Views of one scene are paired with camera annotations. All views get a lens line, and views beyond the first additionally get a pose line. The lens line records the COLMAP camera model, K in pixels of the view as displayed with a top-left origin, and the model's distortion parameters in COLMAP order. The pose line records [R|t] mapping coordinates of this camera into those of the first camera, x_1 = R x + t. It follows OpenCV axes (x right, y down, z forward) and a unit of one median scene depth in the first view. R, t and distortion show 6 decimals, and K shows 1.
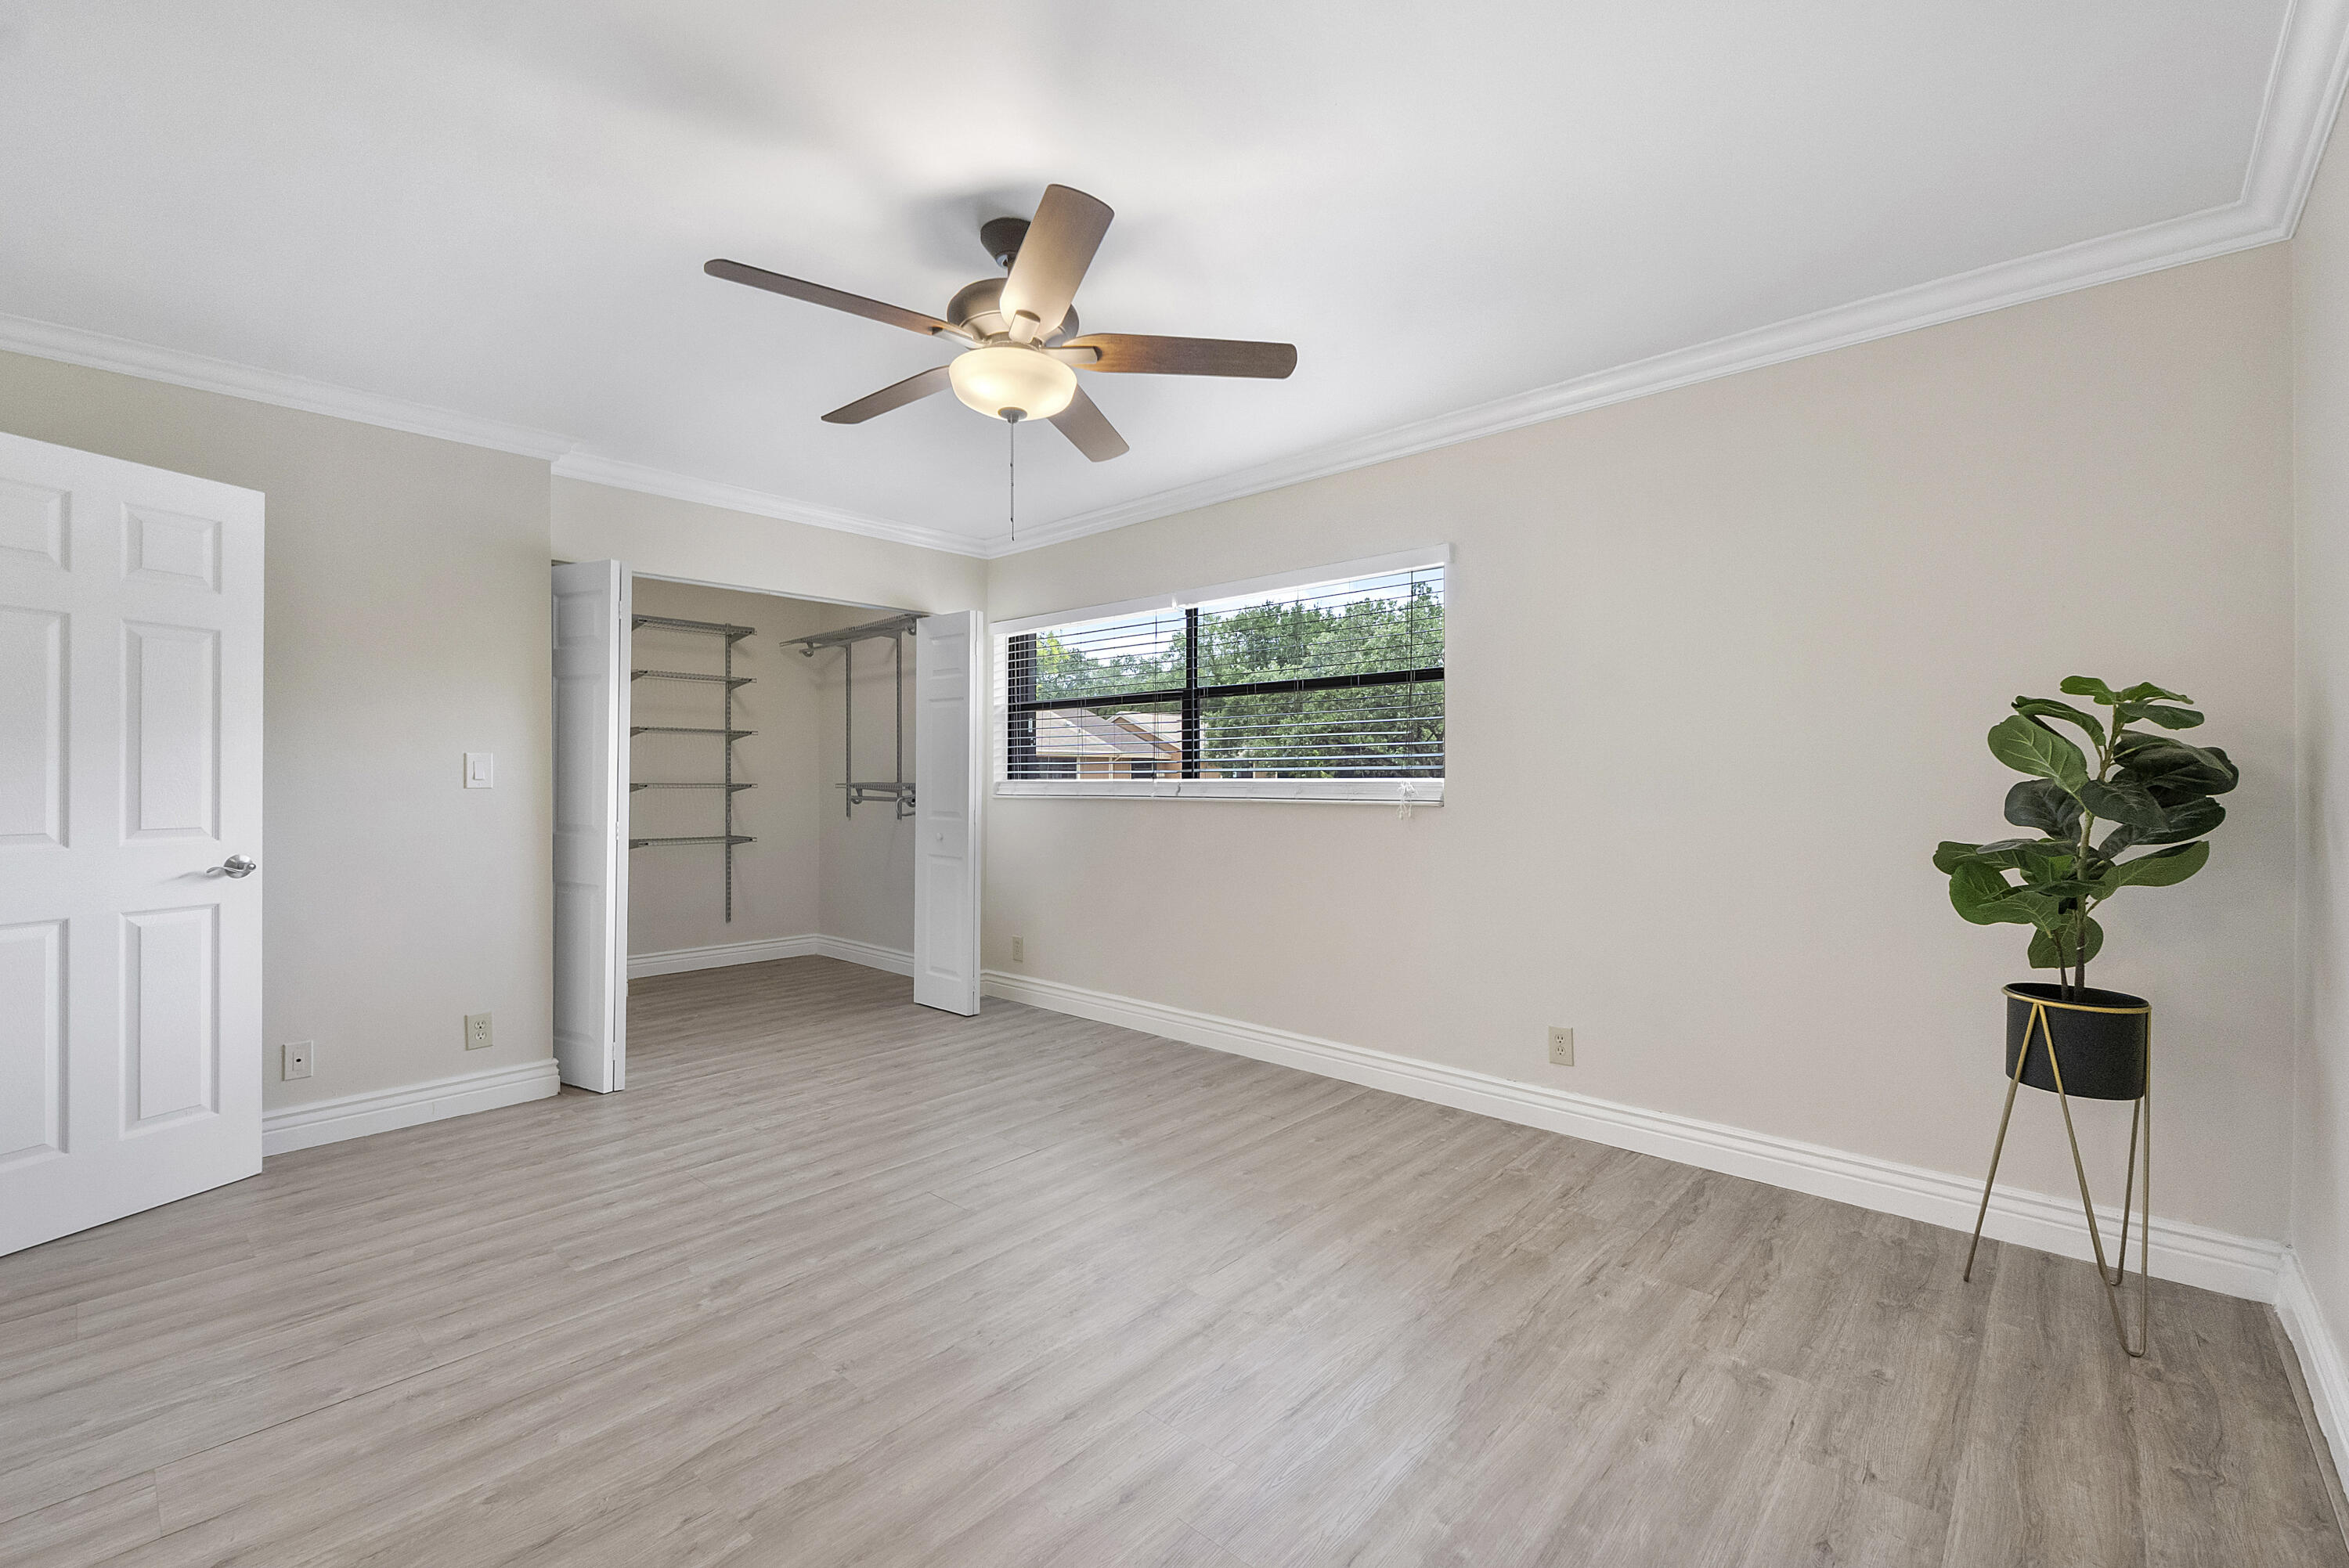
lens RADIAL K [[996.5, 0, 1178.6], [0, 996.5, 770.2], [0, 0, 1]] dist [-0.007376, -0.000754]
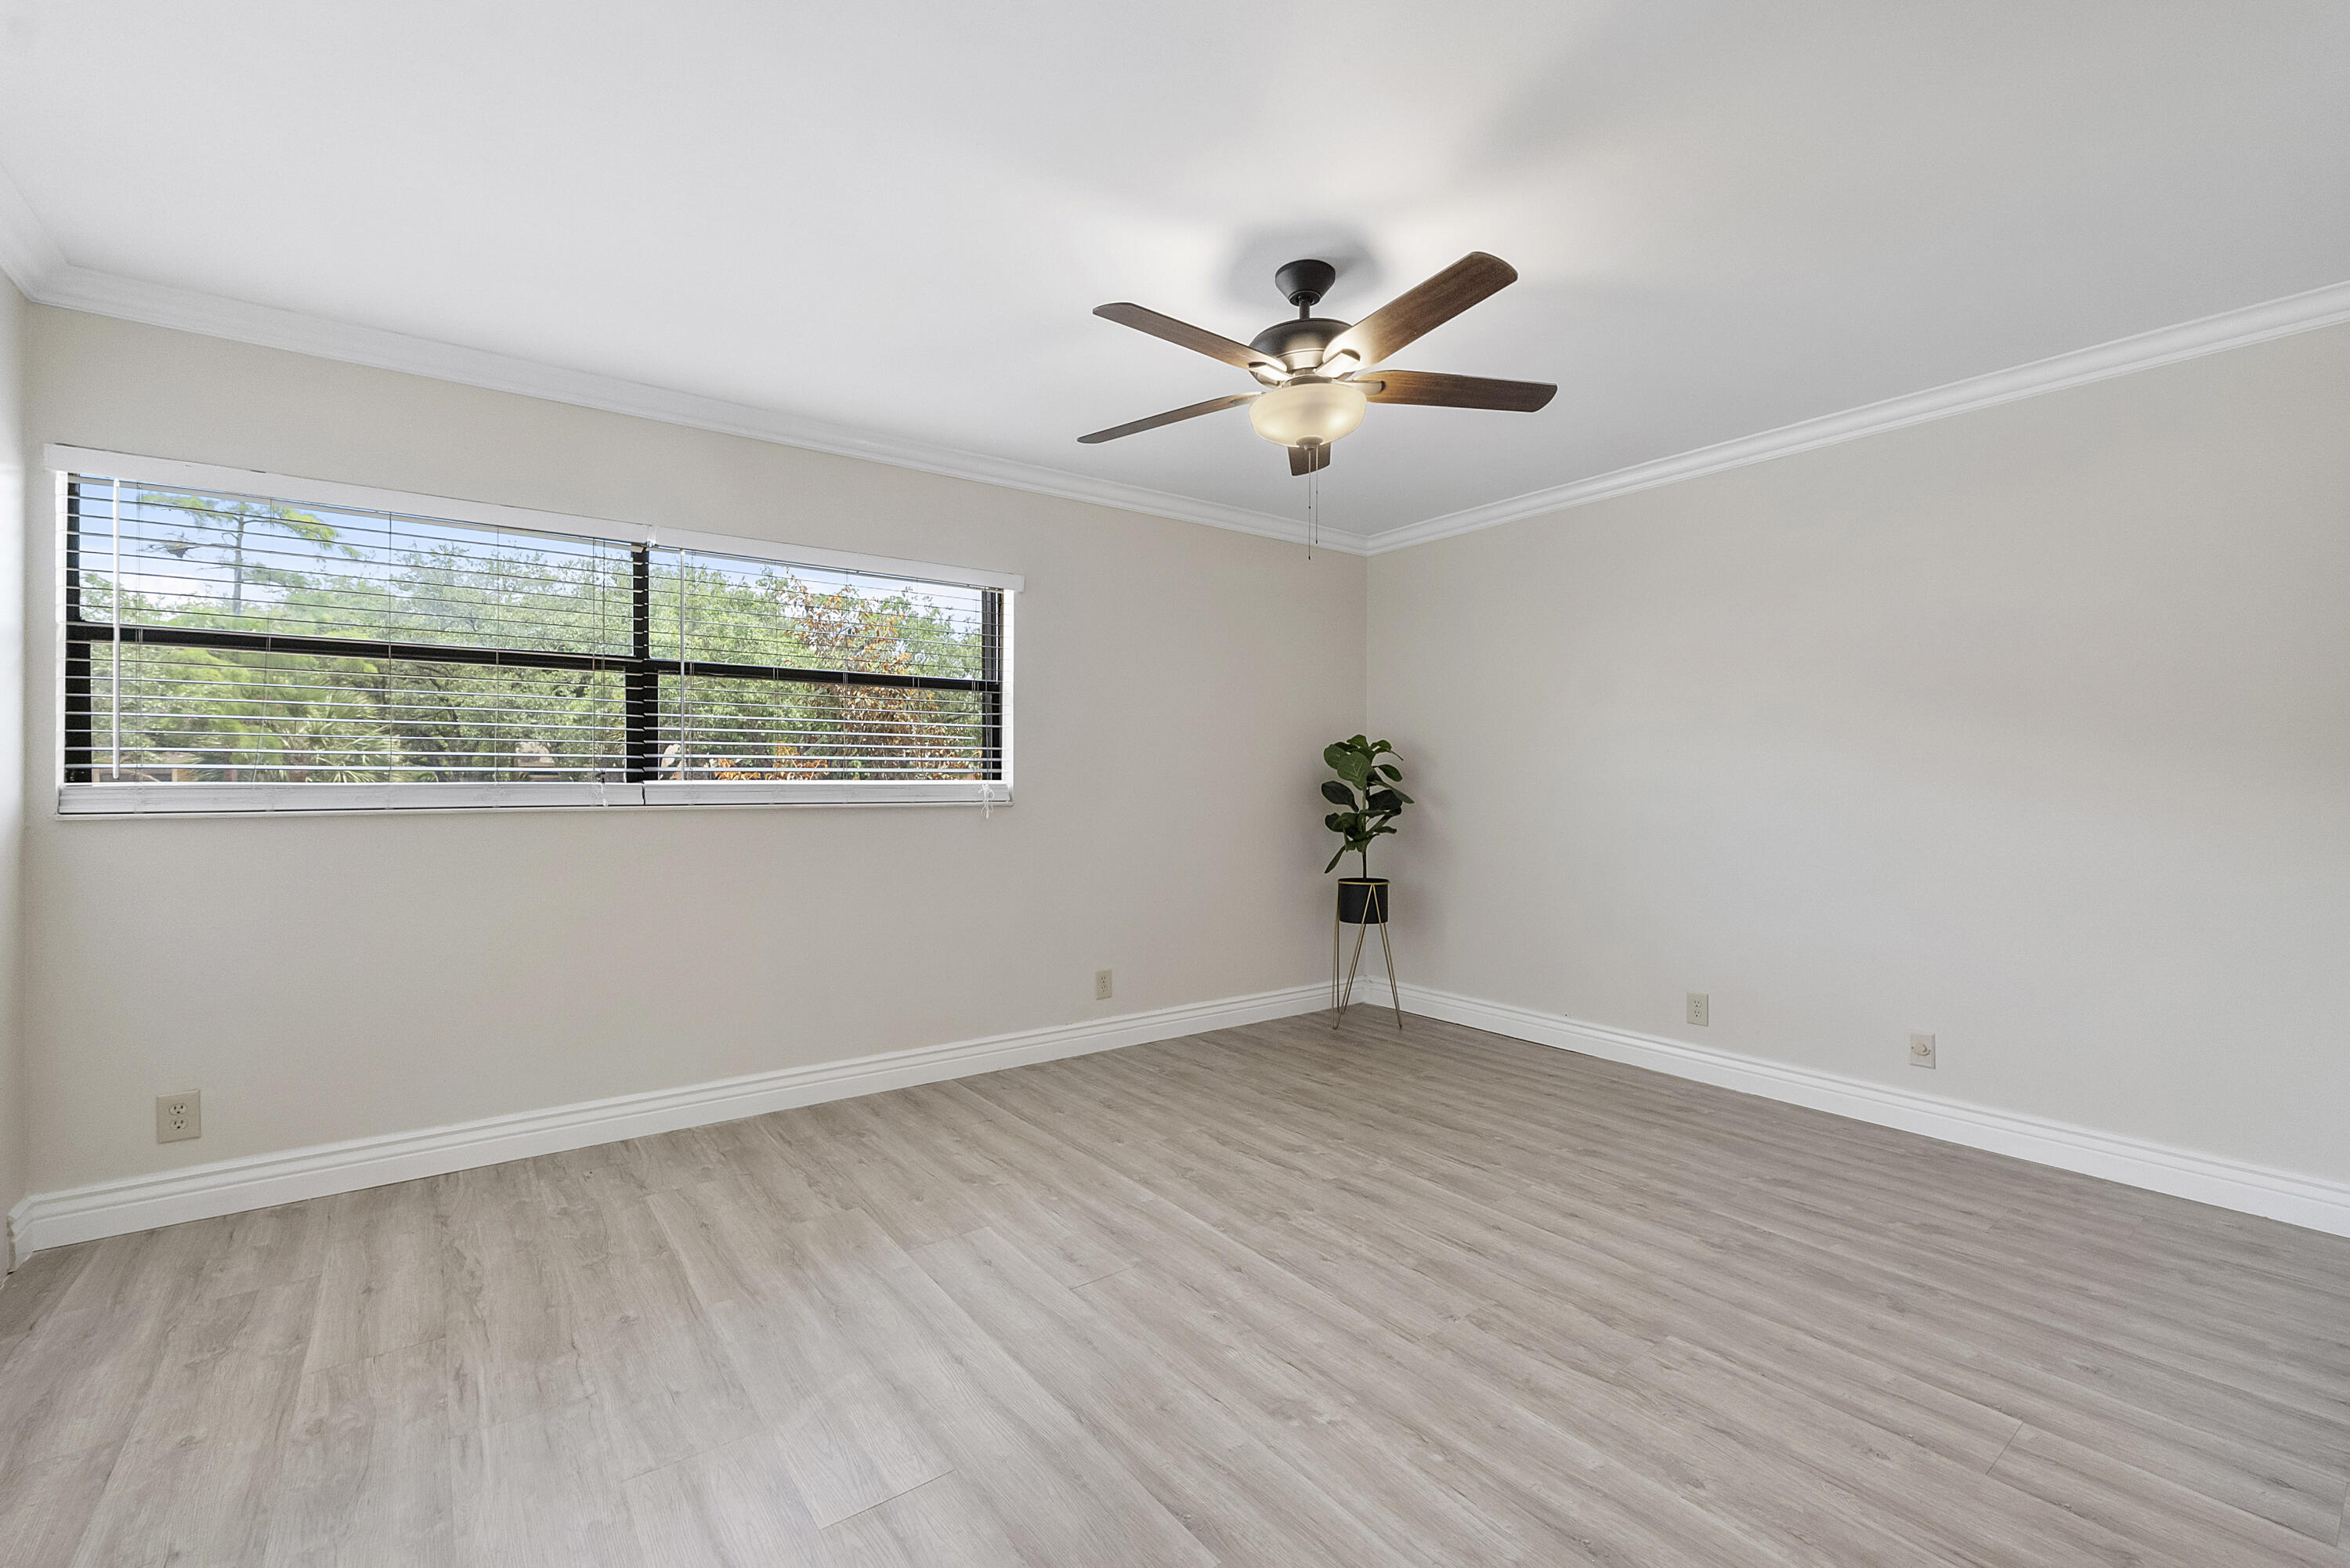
lens RADIAL K [[997.0, 0, 1170.5], [0, 997.0, 789.1], [0, 0, 1]] dist [-0.007376, -0.000754]
pose [[0.195377, -0.008323, 0.980693, -0.756862], [-0.008193, 0.999915, 0.010119, 0.004601], [-0.980694, -0.010012, 0.195292, 0.562696]]
